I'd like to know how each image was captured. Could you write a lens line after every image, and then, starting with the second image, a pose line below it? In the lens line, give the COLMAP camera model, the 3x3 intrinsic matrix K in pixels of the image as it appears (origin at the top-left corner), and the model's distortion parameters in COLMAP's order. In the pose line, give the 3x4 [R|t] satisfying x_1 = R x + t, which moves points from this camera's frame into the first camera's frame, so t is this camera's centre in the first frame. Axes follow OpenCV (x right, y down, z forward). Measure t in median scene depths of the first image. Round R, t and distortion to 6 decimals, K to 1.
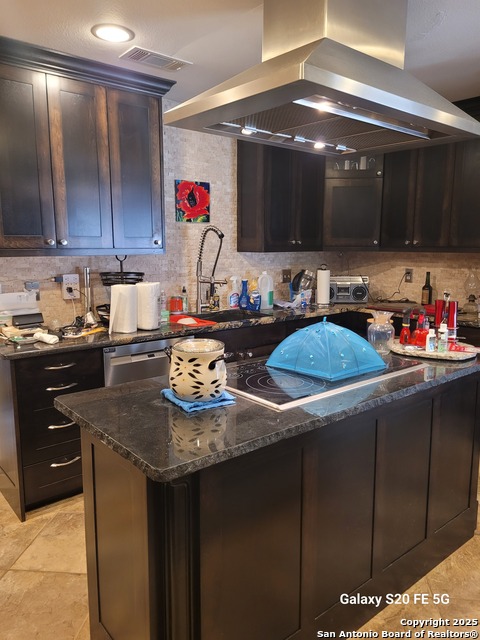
lens RADIAL K [[488.3, 0, 242.6], [0, 488.3, 313.8], [0, 0, 1]] dist [0.054627, -0.038424]
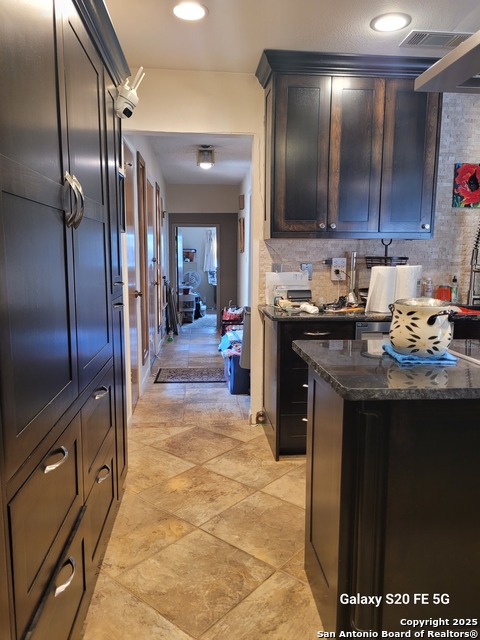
lens RADIAL K [[488.3, 0, 240.2], [0, 488.3, 322.3], [0, 0, 1]] dist [0.054627, -0.038424]
pose [[0.817913, 0.080366, -0.569702, 0.112866], [-0.093977, 0.995559, 0.005519, 0.083622], [0.567615, 0.049025, 0.821833, -0.022717]]
